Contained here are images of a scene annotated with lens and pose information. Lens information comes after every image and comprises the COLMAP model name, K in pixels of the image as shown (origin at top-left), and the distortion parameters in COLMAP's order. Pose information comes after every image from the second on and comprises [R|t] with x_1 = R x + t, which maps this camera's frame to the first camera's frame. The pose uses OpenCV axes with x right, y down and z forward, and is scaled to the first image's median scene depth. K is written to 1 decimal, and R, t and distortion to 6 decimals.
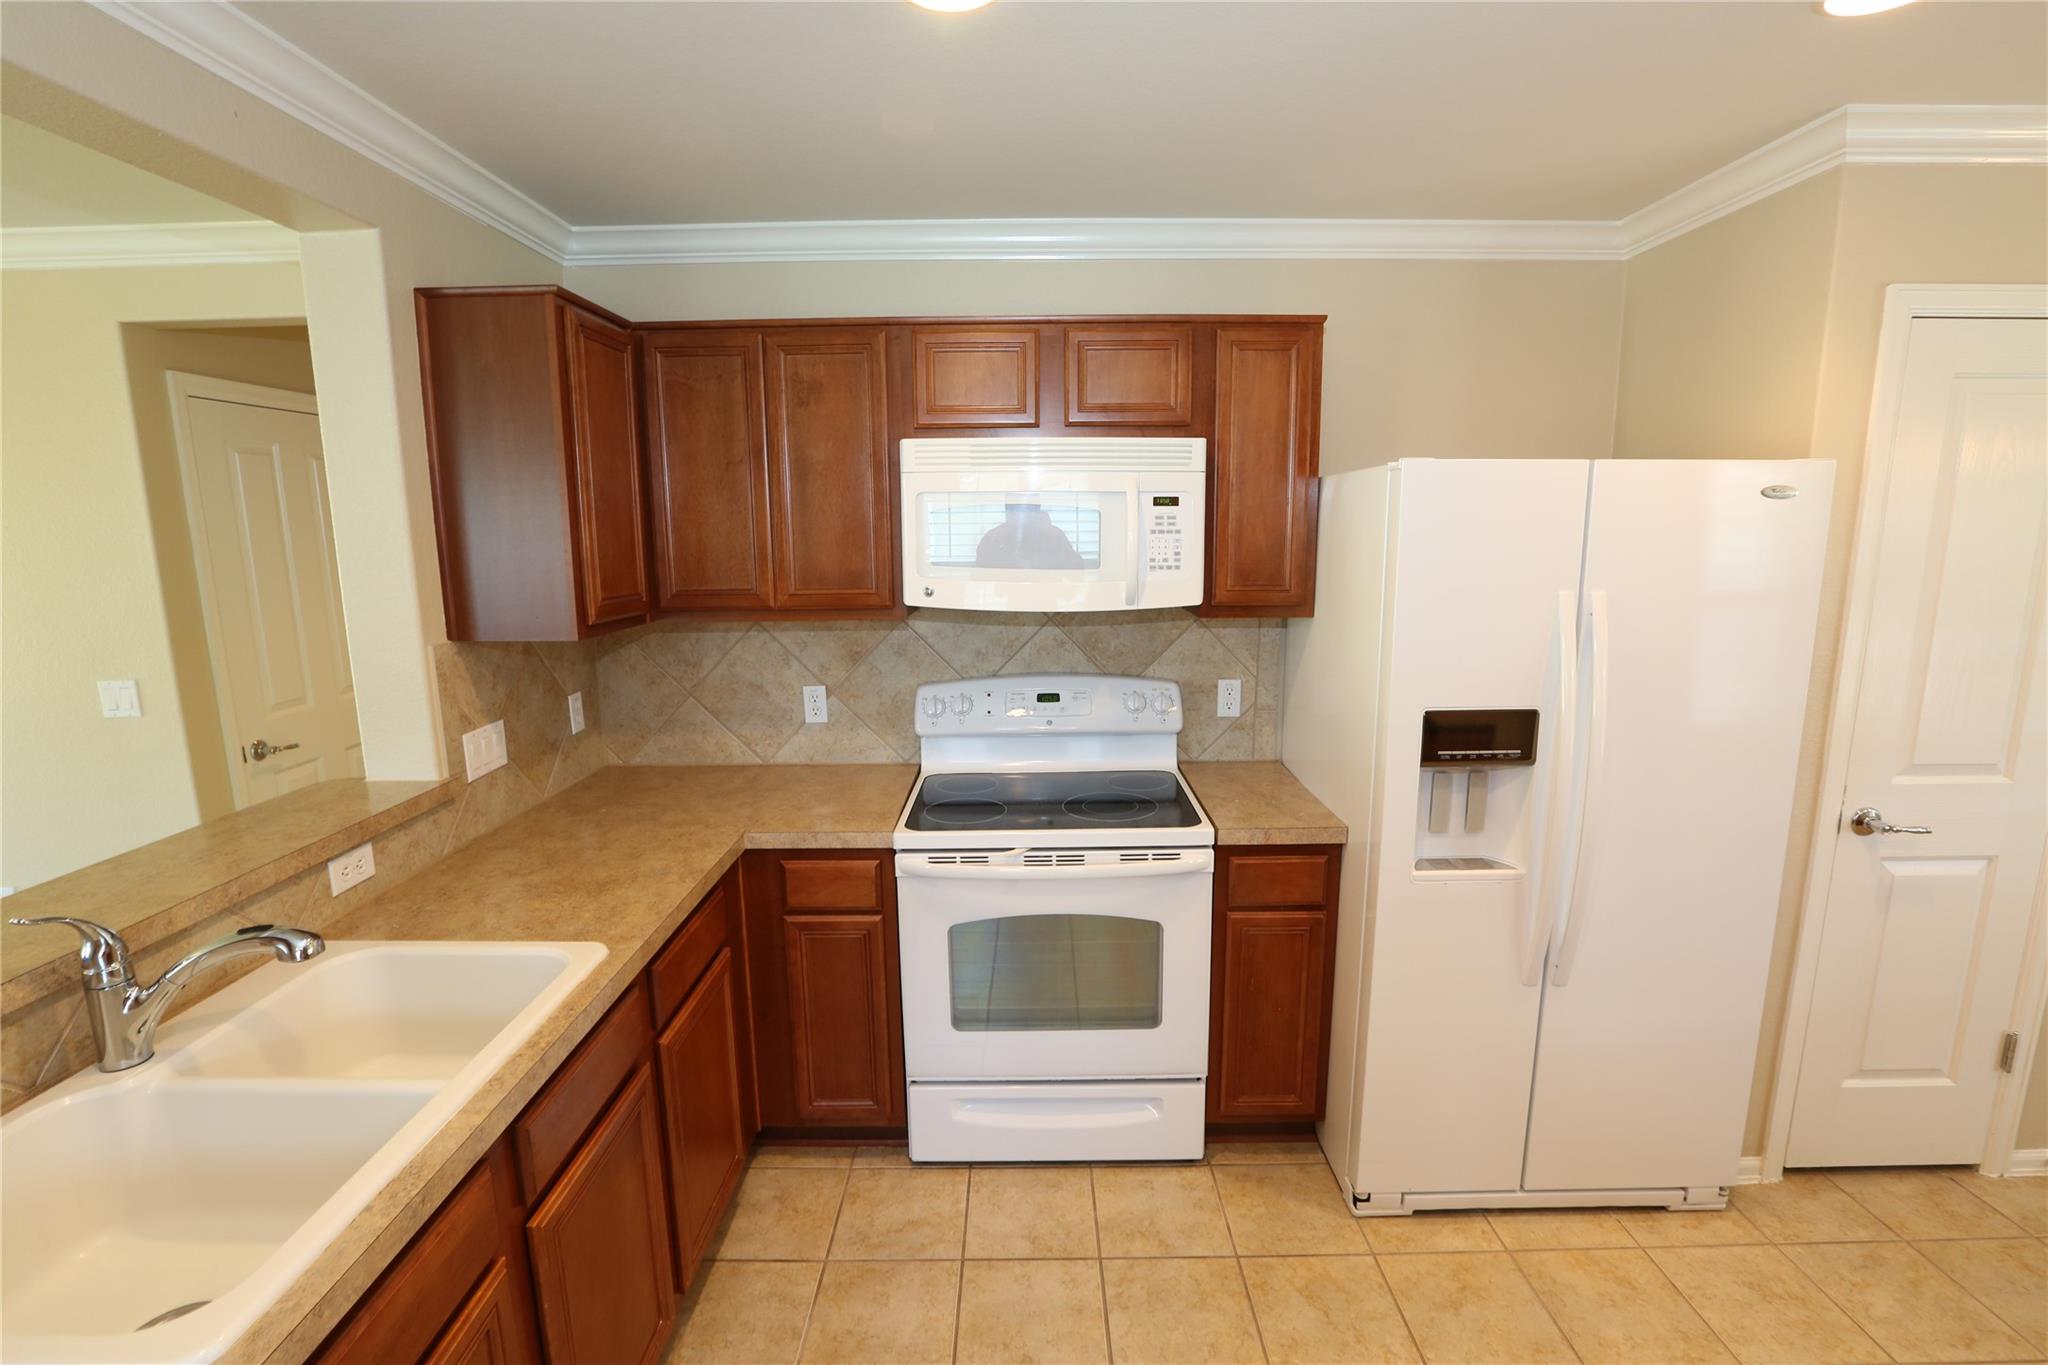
lens RADIAL K [[923.8, 0, 1024.0], [0, 923.8, 682.5], [0, 0, 1]] dist [-0.060652, 0.021223]
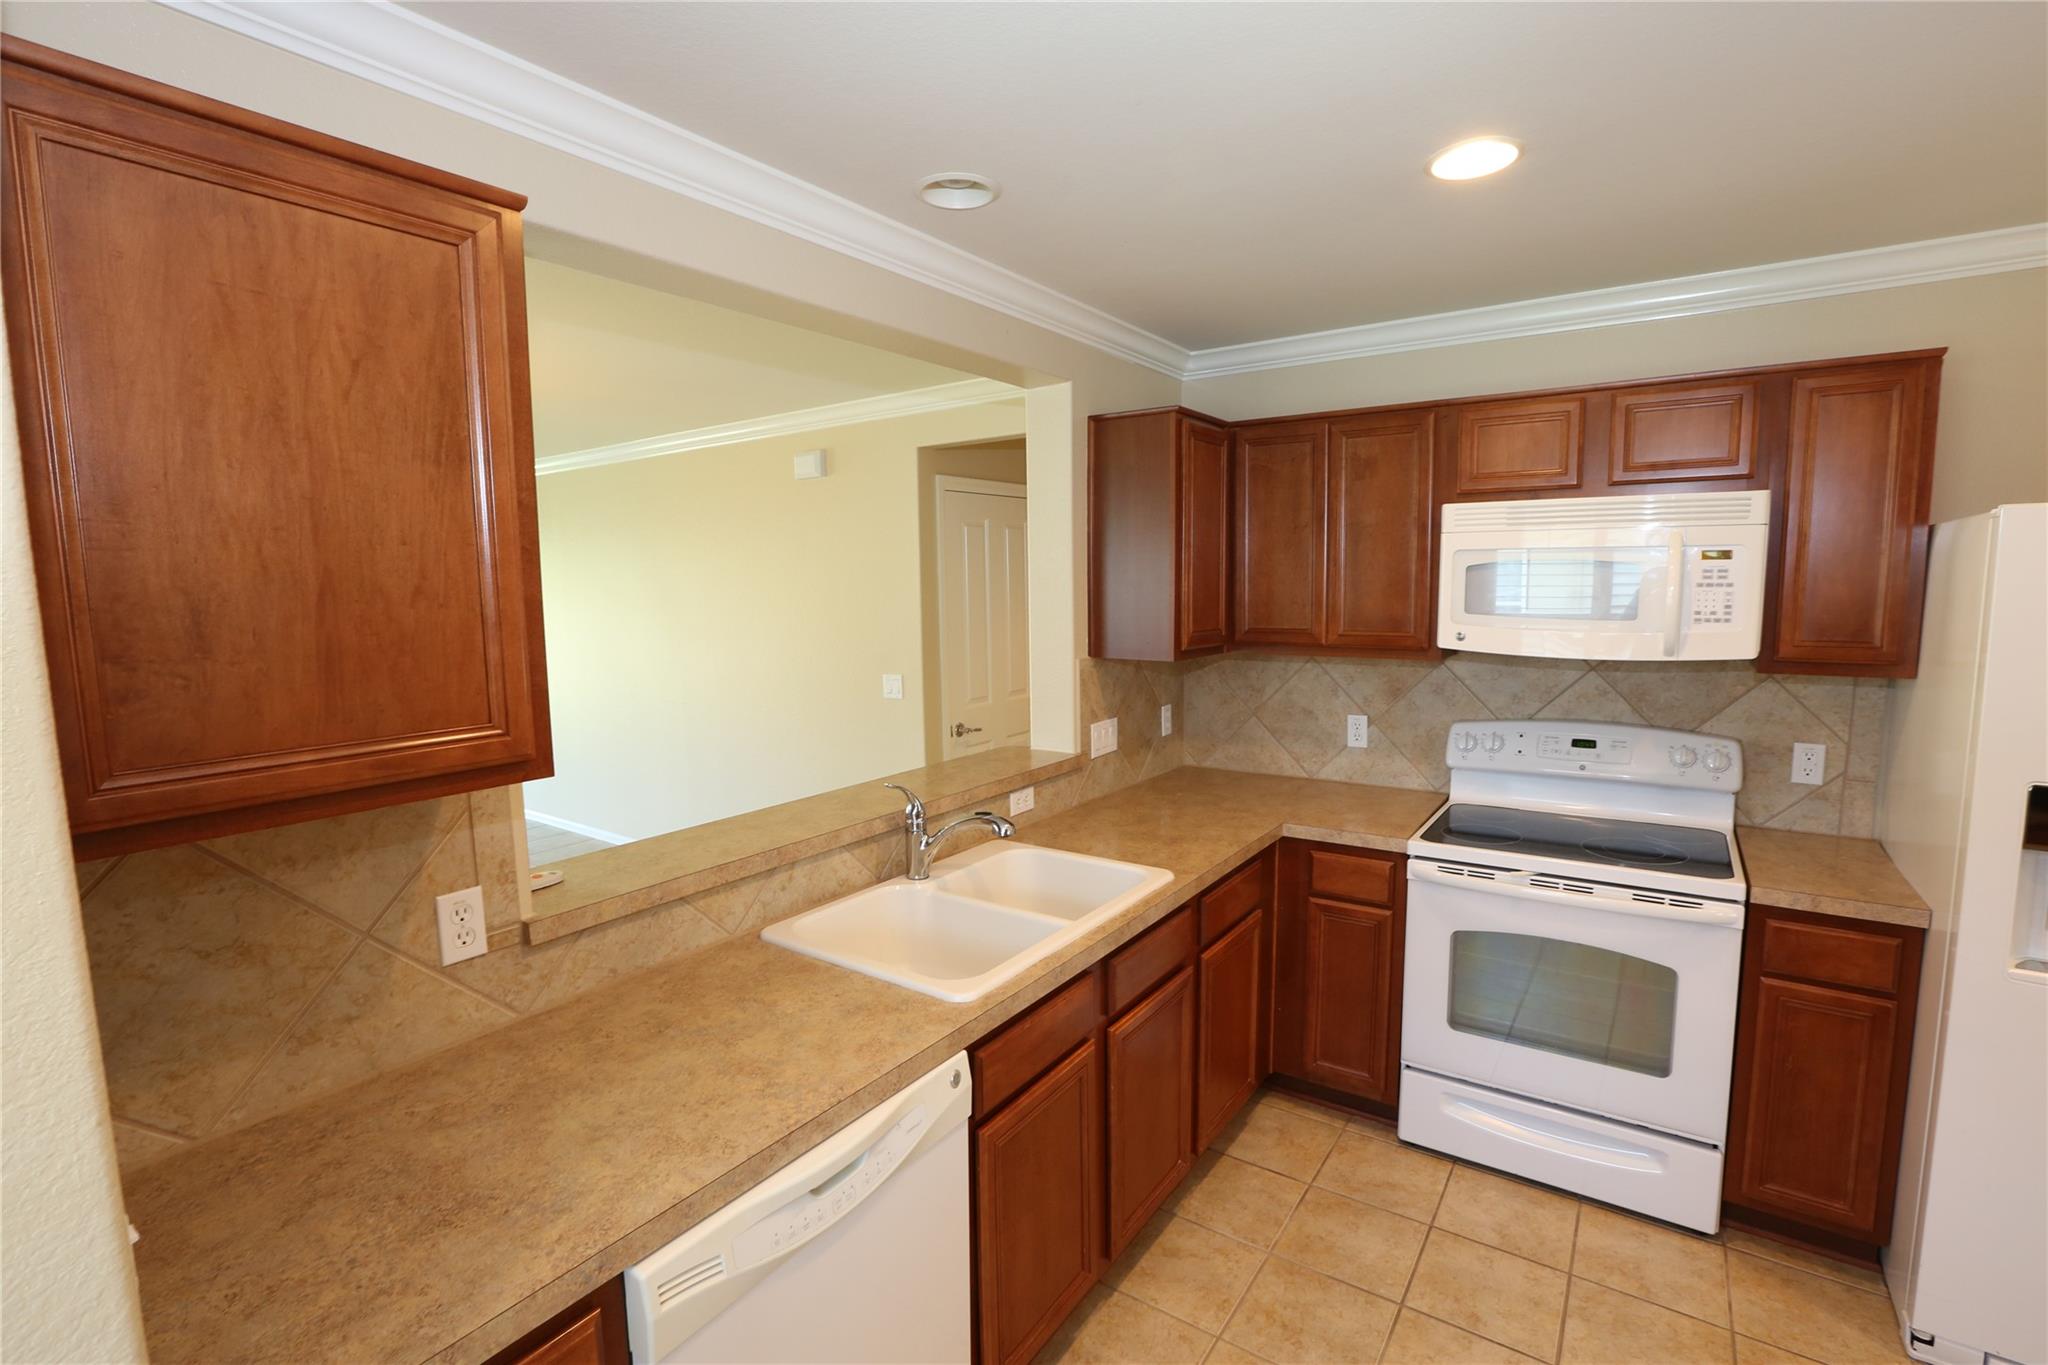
lens RADIAL K [[923.8, 0, 1024.0], [0, 923.8, 682.5], [0, 0, 1]] dist [-0.060652, 0.021223]
pose [[0.818454, 0.060334, -0.571396, 0.103878], [-0.090337, 0.995616, -0.024268, 0.034810], [0.567426, 0.071480, 0.820316, -0.226355]]
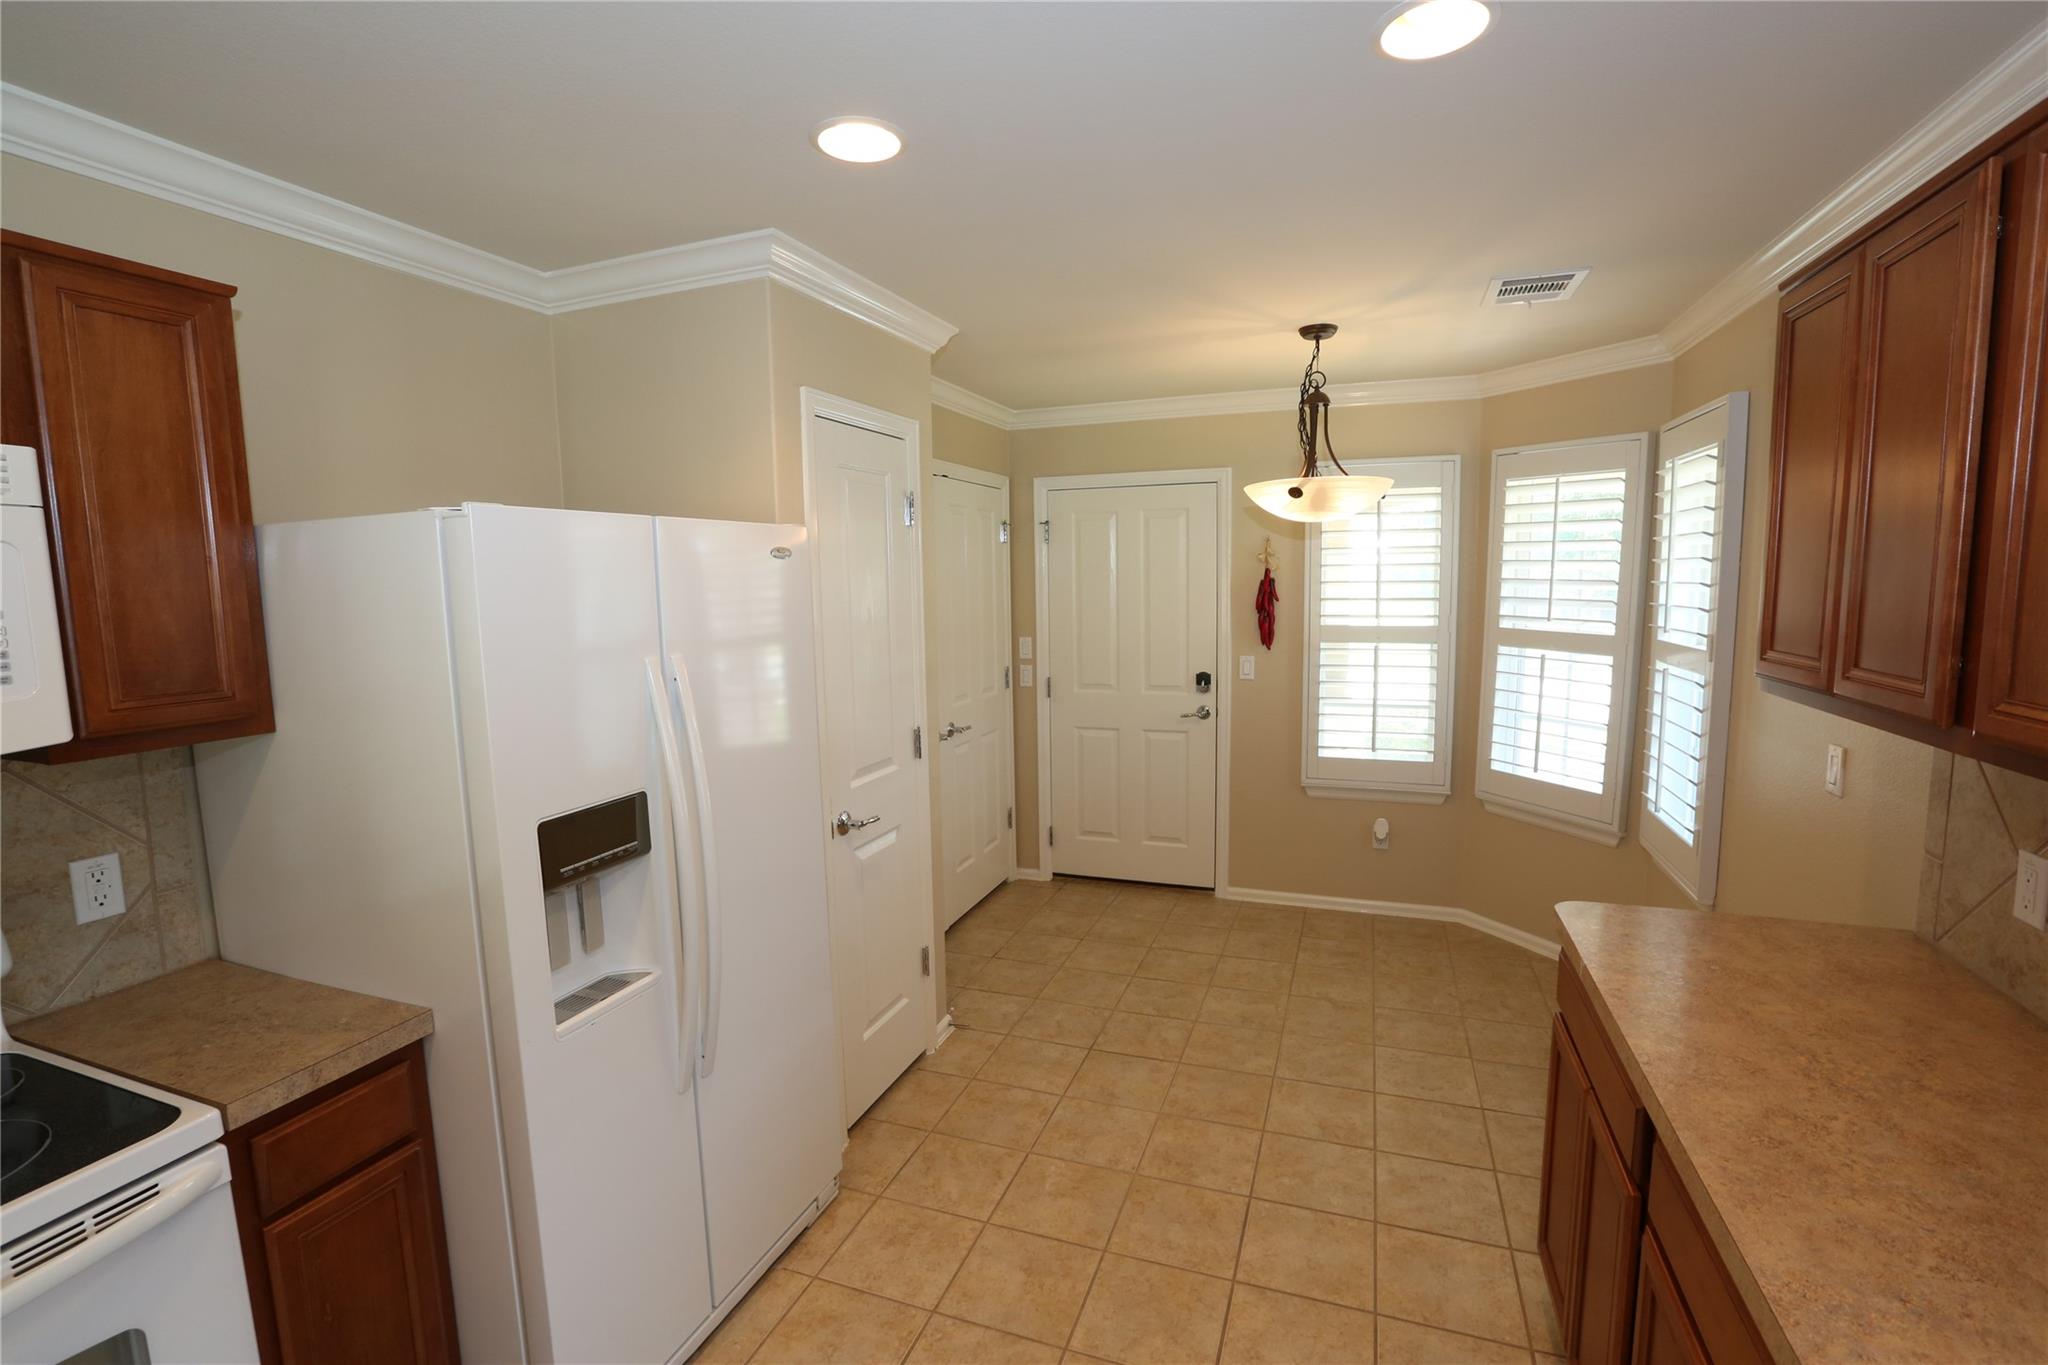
lens RADIAL K [[923.8, 0, 1024.0], [0, 923.8, 682.5], [0, 0, 1]] dist [-0.060652, 0.021223]
pose [[0.347085, -0.105675, 0.931861, -0.110008], [0.174338, 0.983582, 0.046606, -0.044535], [-0.921487, 0.146282, 0.359810, 0.269179]]
